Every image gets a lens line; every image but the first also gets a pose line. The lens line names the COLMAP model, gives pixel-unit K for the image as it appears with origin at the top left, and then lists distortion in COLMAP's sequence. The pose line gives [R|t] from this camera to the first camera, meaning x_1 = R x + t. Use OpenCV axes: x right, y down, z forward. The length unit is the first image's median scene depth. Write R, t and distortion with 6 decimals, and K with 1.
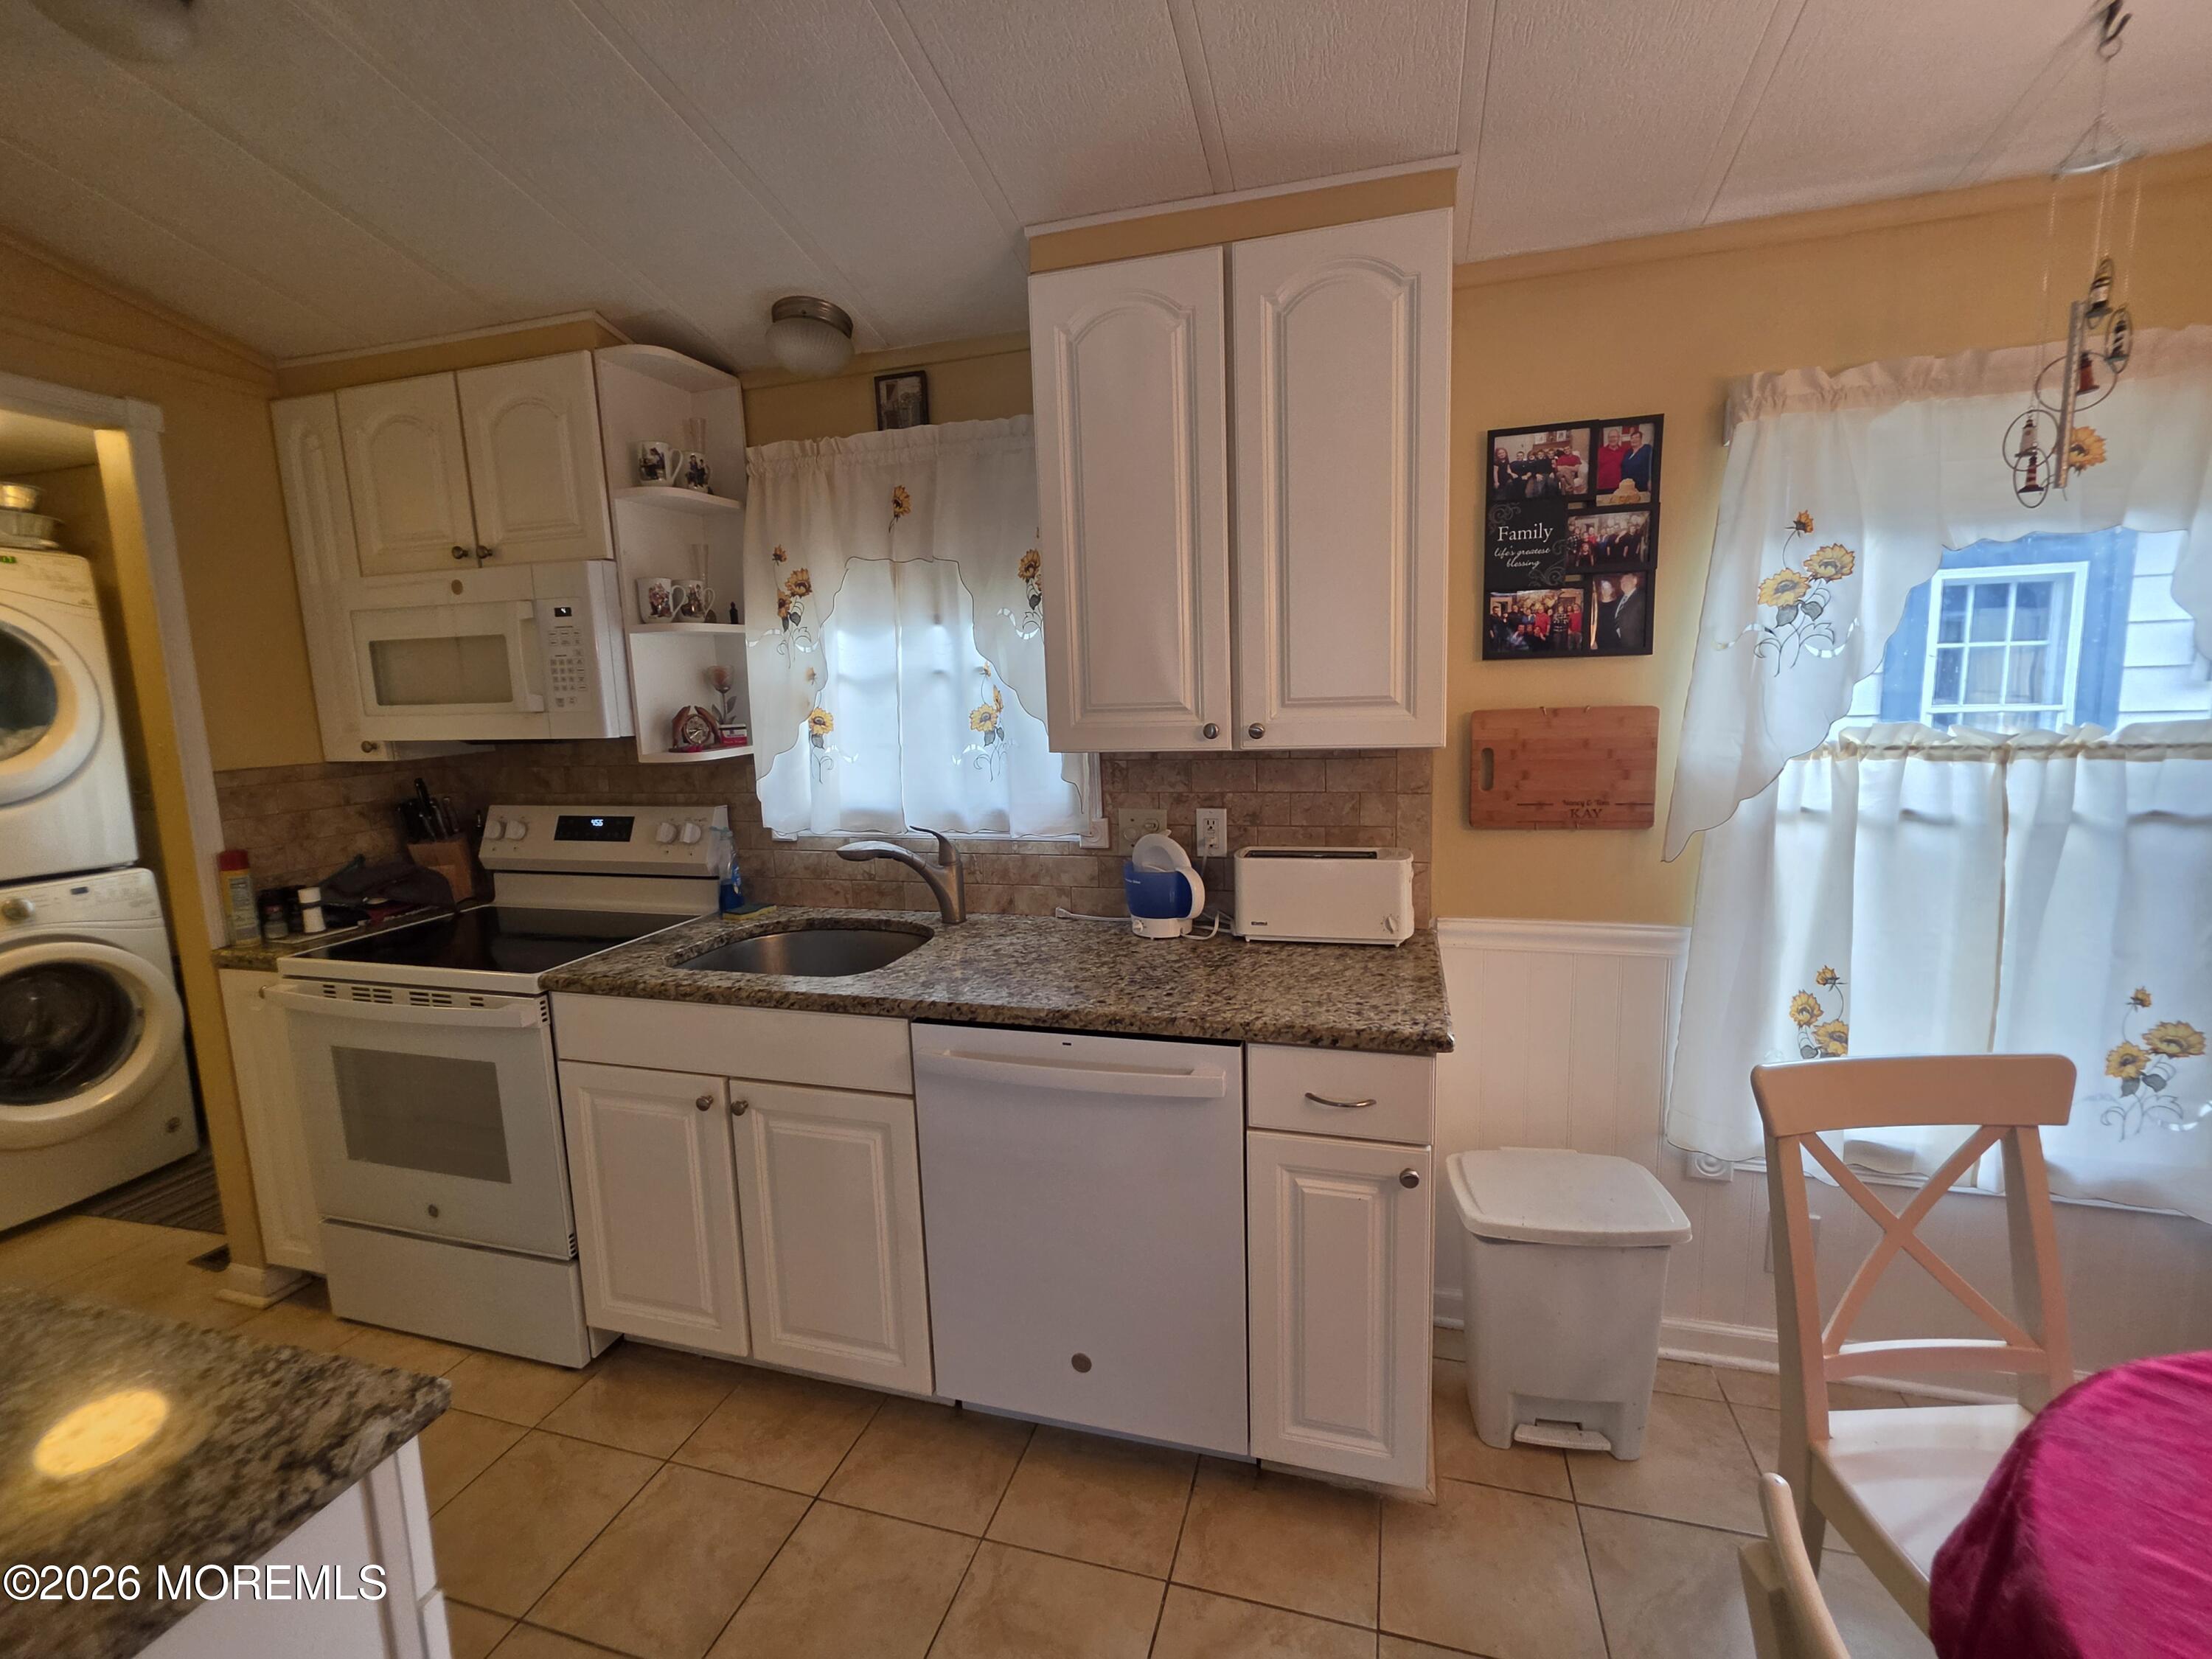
lens RADIAL K [[968.3, 0, 1106.0], [0, 968.3, 829.5], [0, 0, 1]] dist [0.001163, 0.000257]
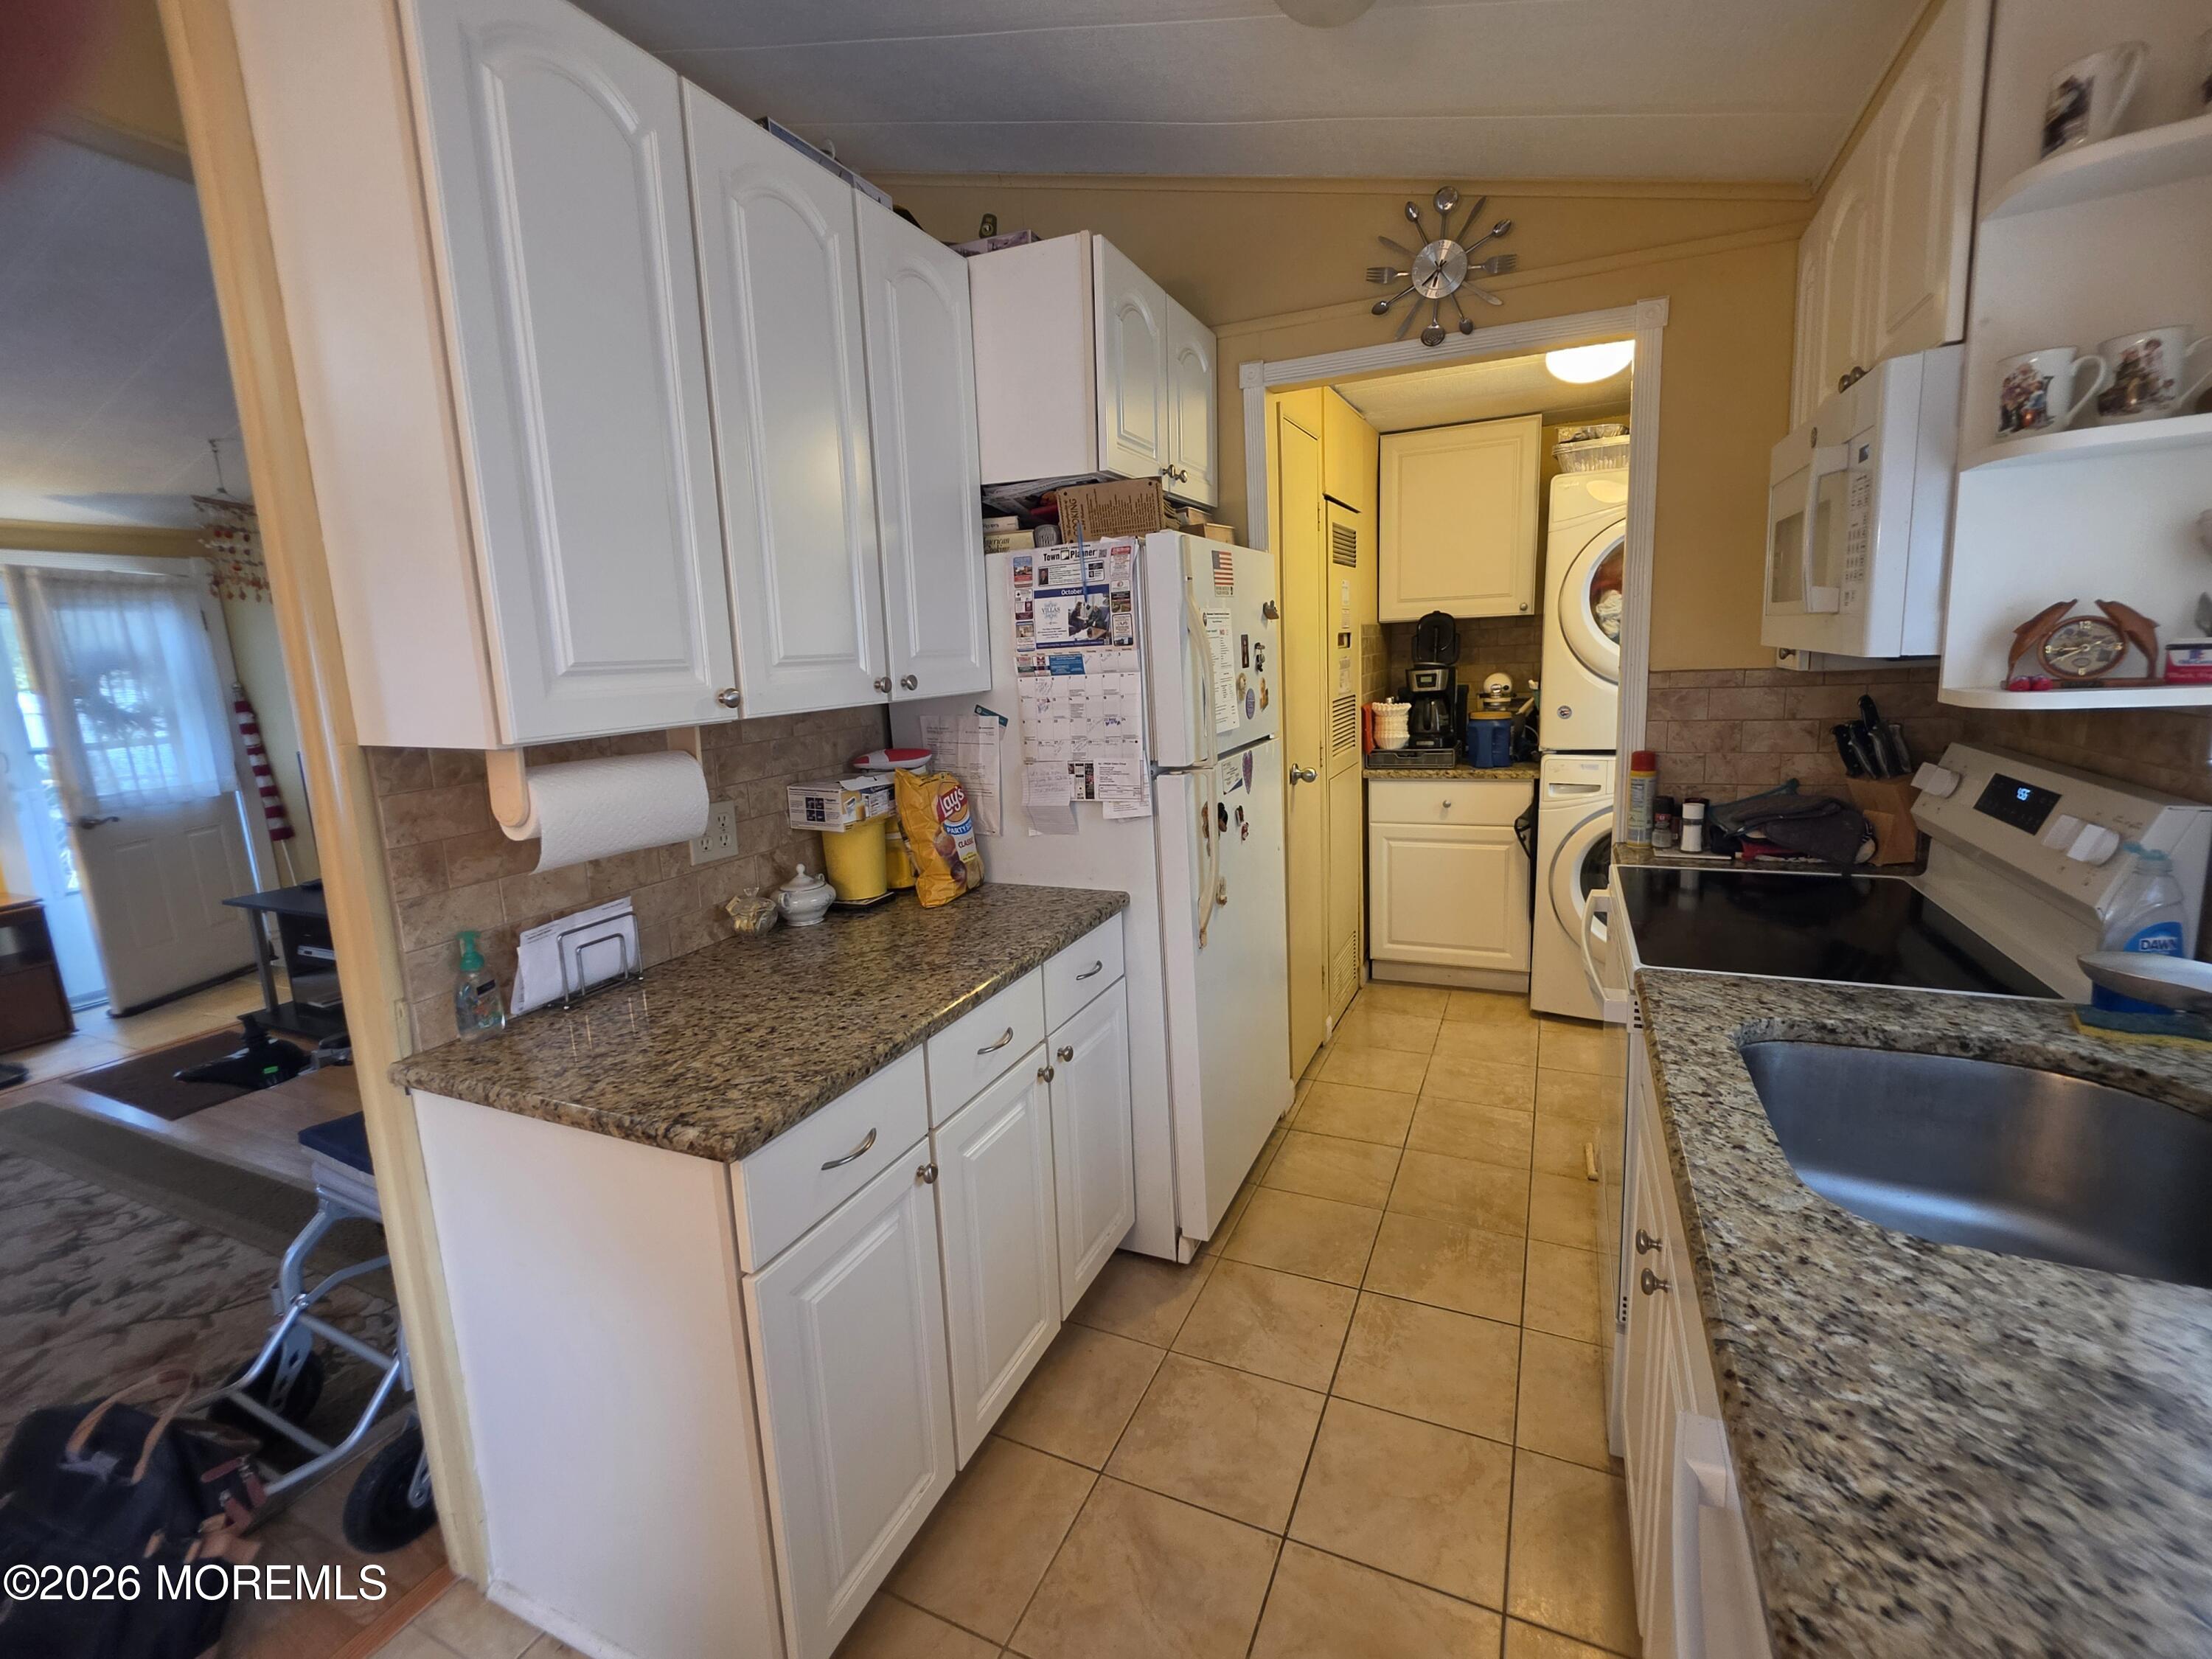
lens RADIAL K [[968.3, 0, 1106.0], [0, 968.3, 829.5], [0, 0, 1]] dist [0.001163, 0.000257]
pose [[-0.145642, 0.221541, -0.964214, 0.194955], [-0.095831, 0.966863, 0.236625, -0.099426], [0.984685, 0.126864, -0.119586, 0.688173]]
